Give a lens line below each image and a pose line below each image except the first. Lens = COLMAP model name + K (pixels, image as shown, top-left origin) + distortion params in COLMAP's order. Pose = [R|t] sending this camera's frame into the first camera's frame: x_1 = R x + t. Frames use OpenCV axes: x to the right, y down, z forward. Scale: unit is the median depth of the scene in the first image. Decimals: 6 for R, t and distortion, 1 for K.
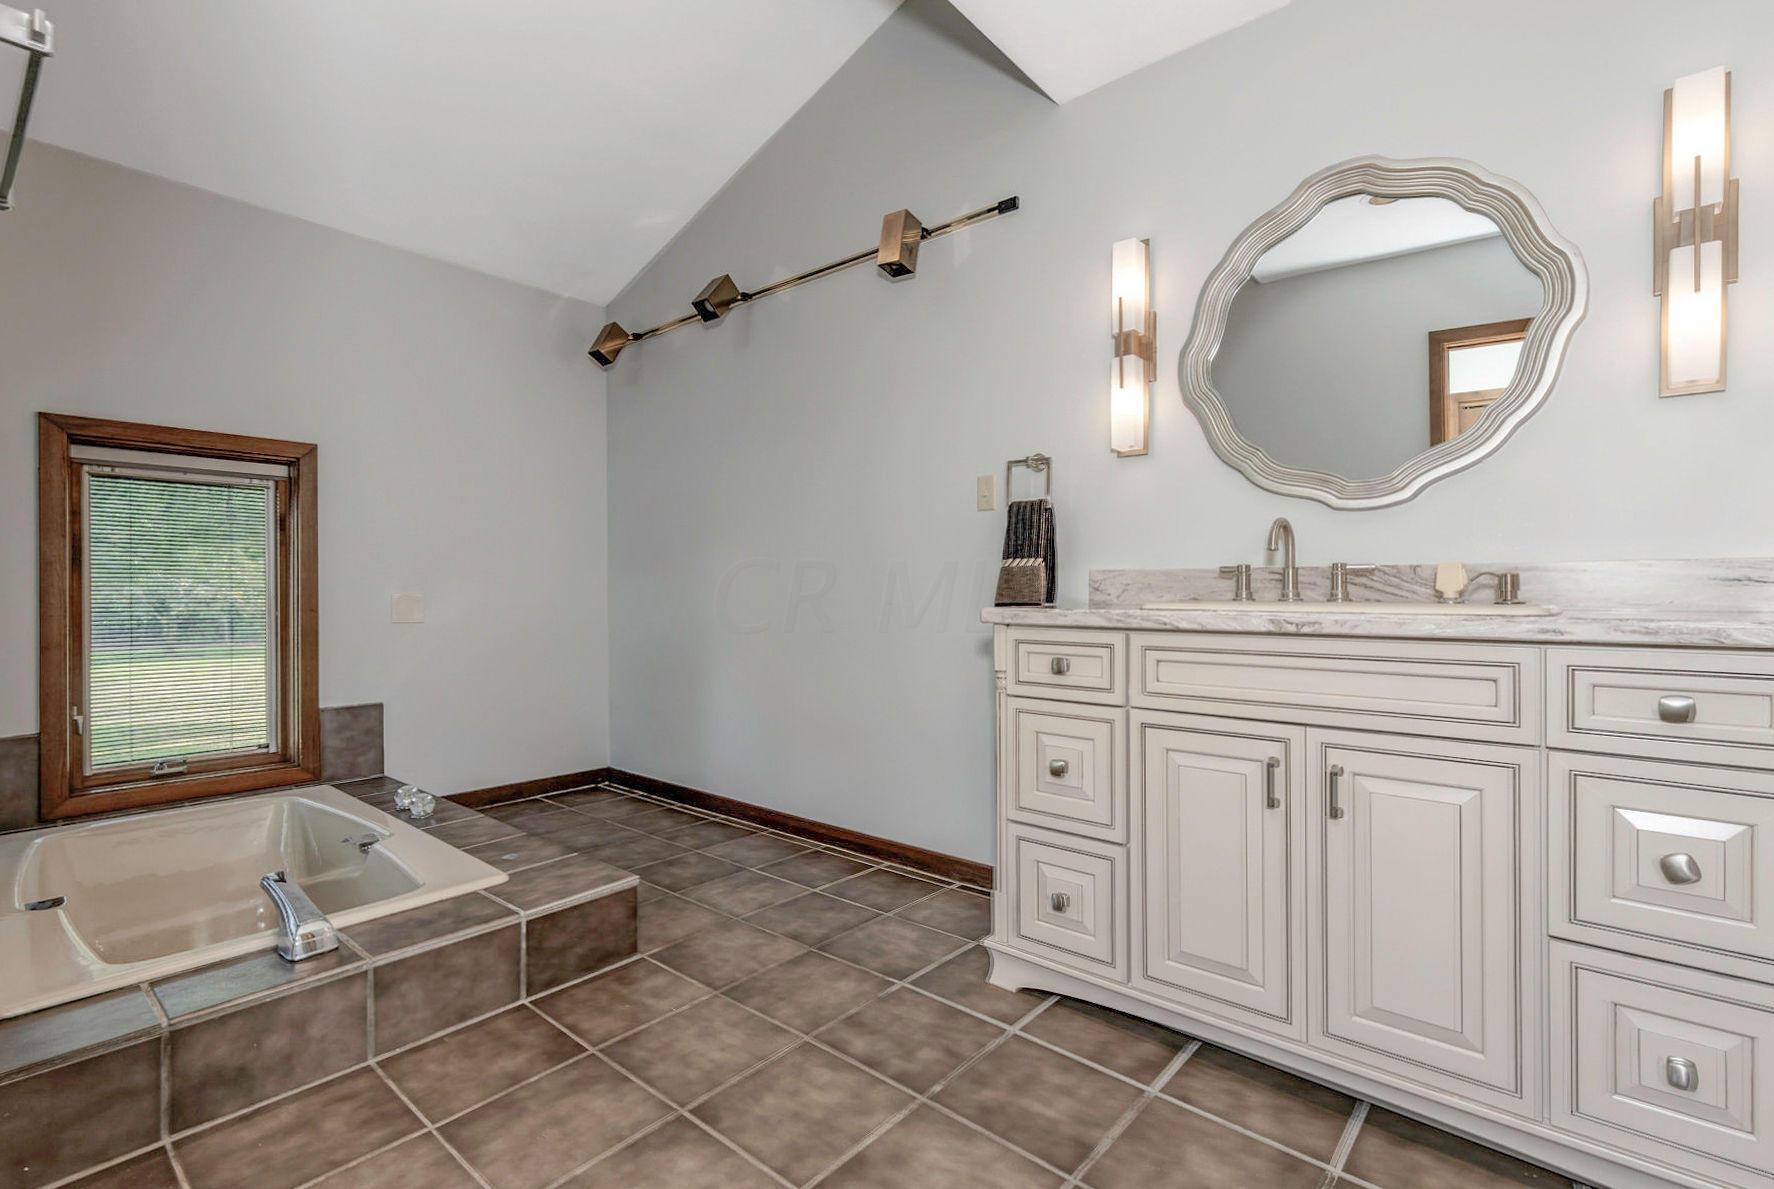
lens RADIAL K [[815.2, 0, 922.2], [0, 815.2, 601.4], [0, 0, 1]] dist [0.004195, -0.000013]
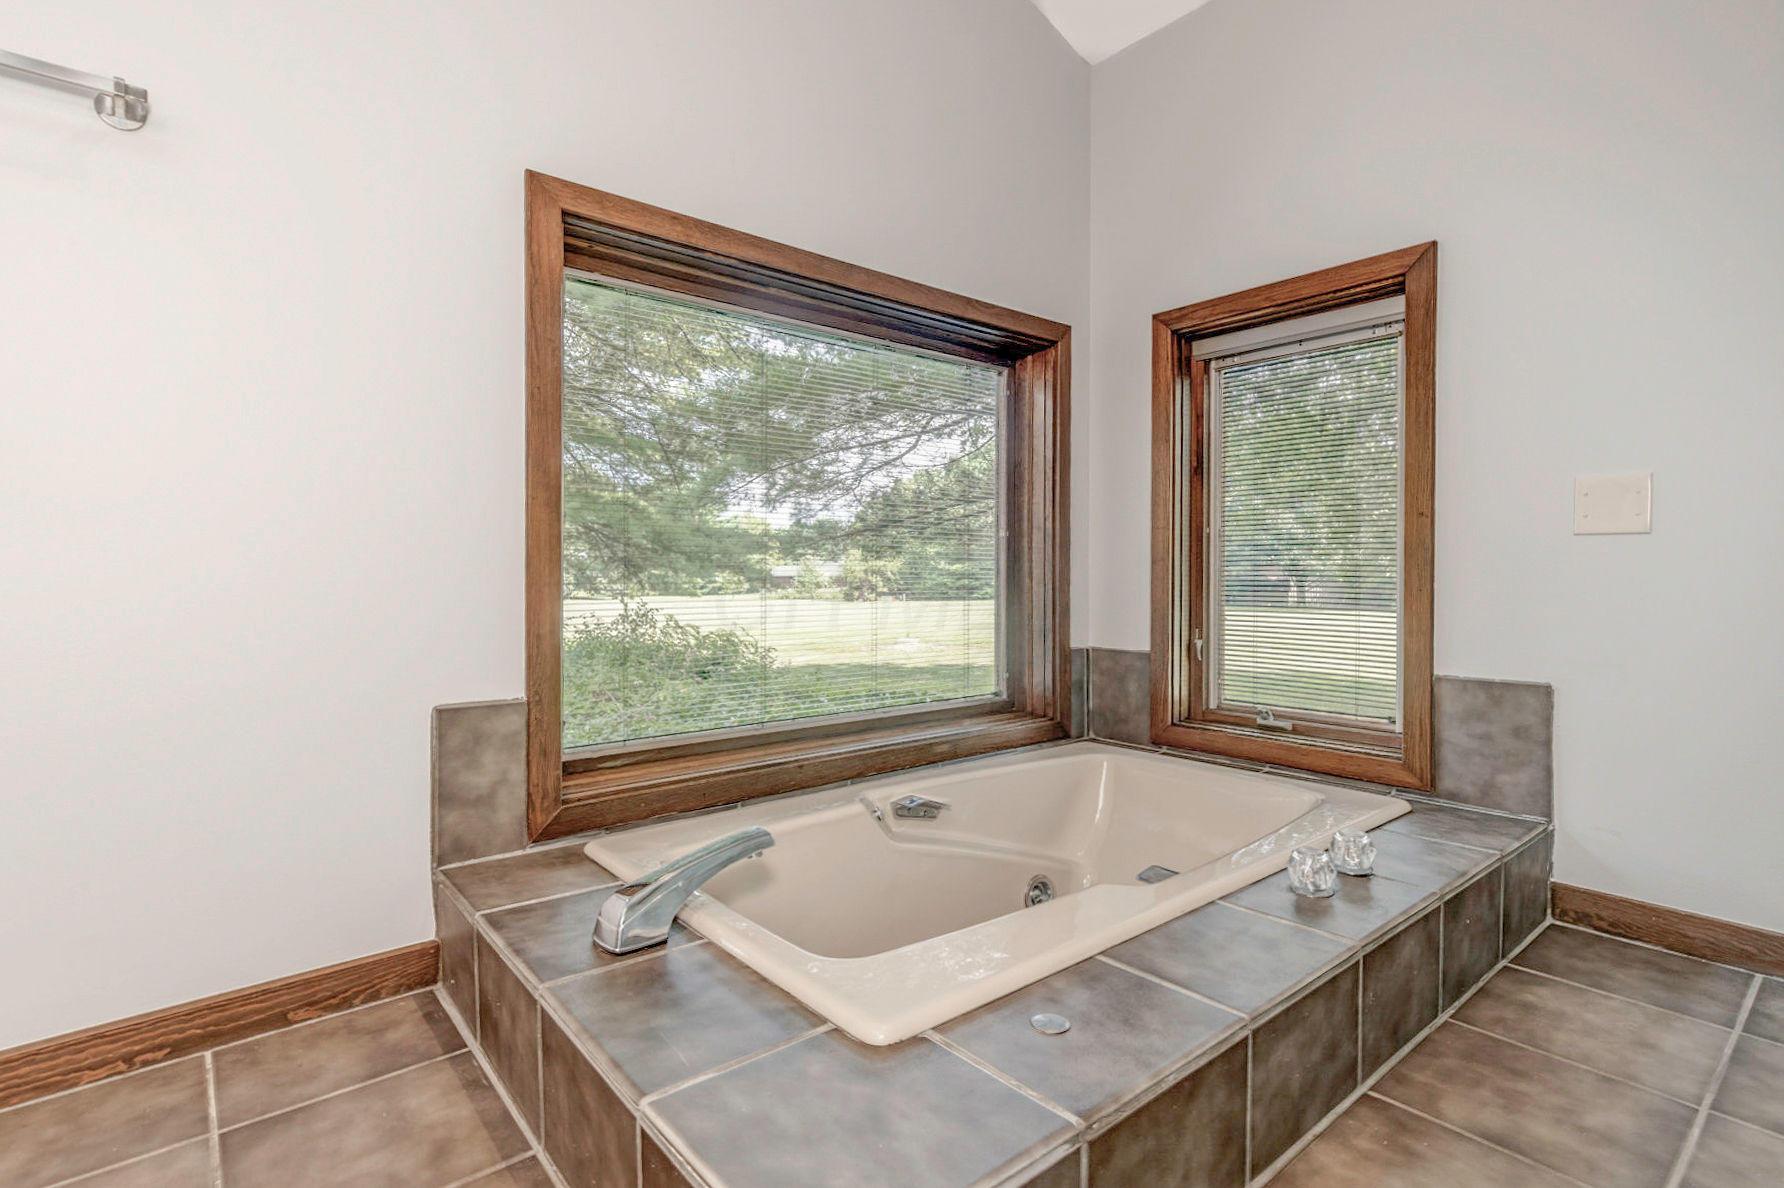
lens RADIAL K [[836.5, 0, 893.5], [0, 836.5, 582.9], [0, 0, 1]] dist [0.011424, 0.000145]
pose [[-0.192398, 0.011341, -0.981251, -0.068742], [-0.008393, 0.999878, 0.013202, 0.086282], [0.981281, 0.010775, -0.192280, 1.086532]]
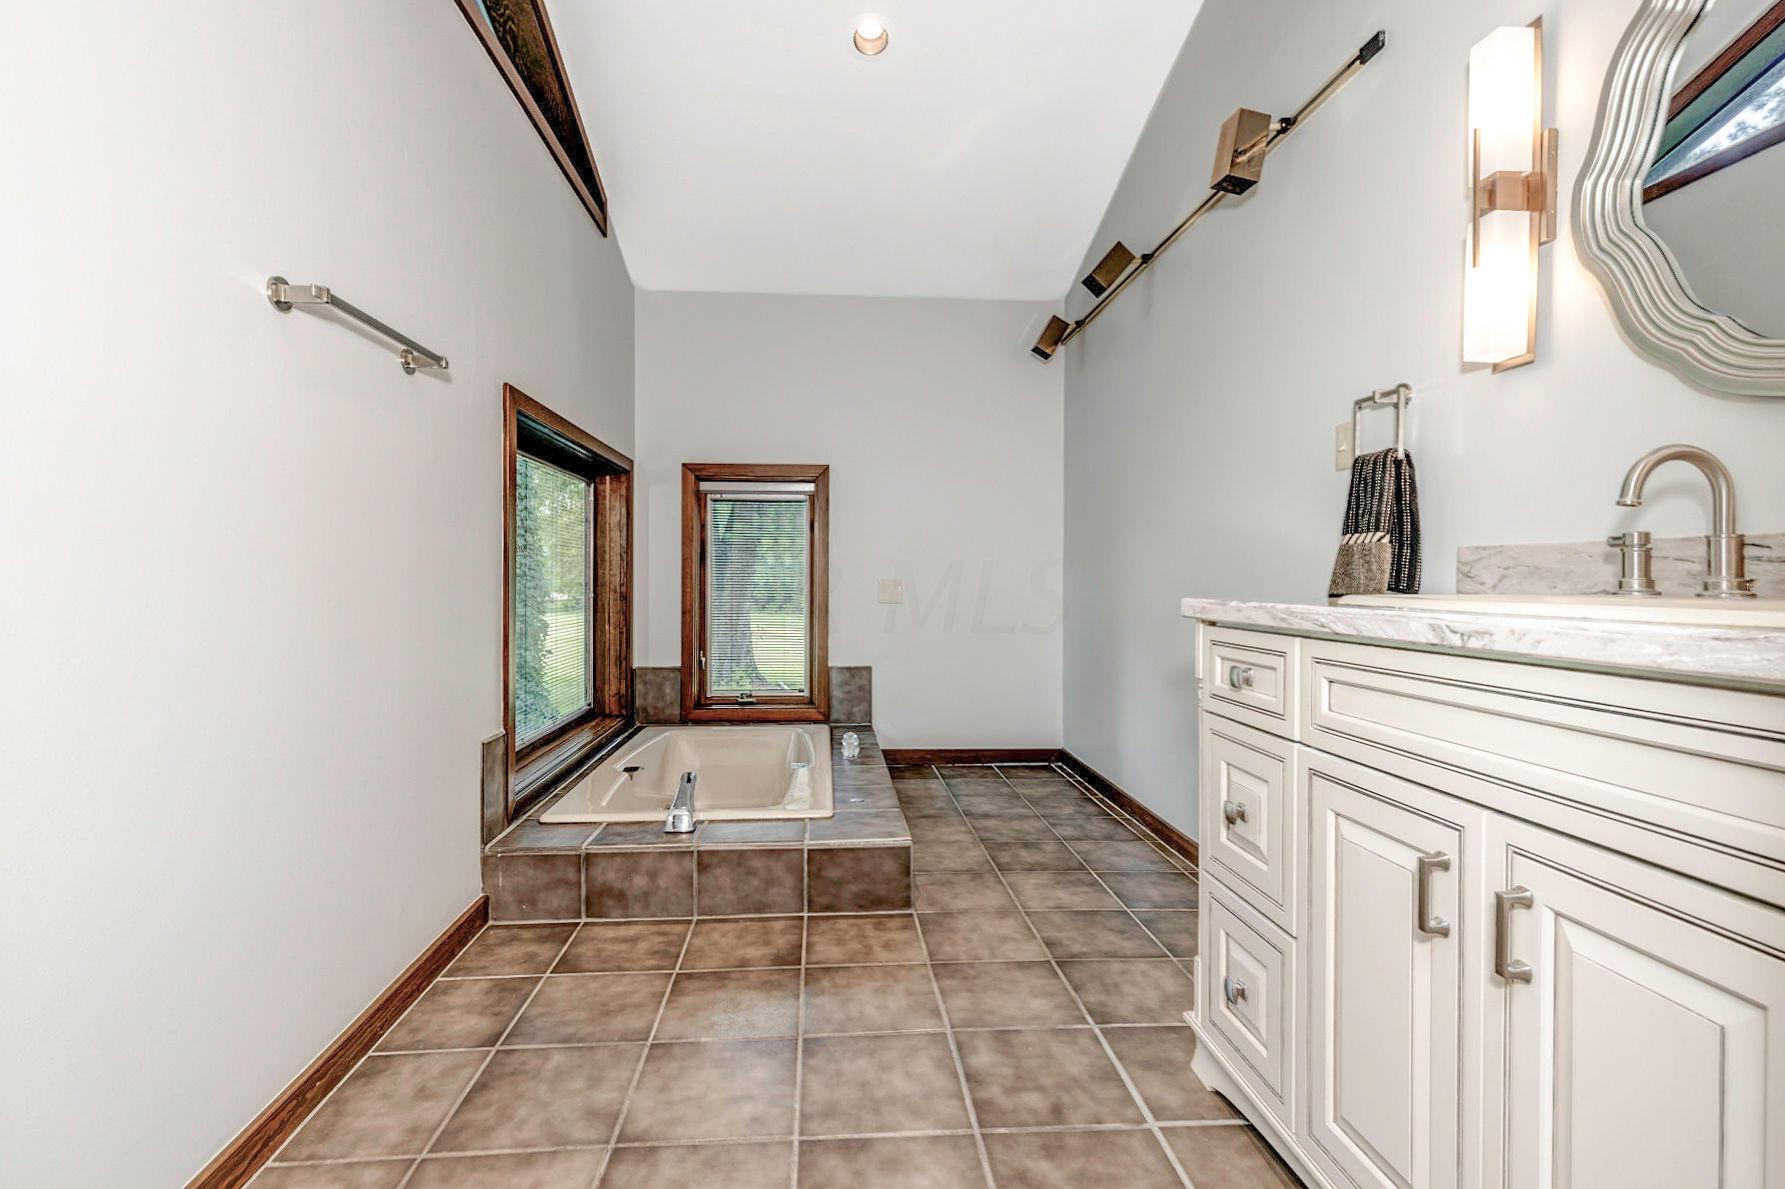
lens RADIAL K [[841.0, 0, 863.4], [0, 841.0, 588.1], [0, 0, 1]] dist [0.011839, -0.000262]
pose [[0.678882, 0.011476, -0.734158, 0.431381], [-0.011823, 0.999919, 0.004697, -0.002021], [0.734153, 0.005492, 0.678962, 0.187932]]
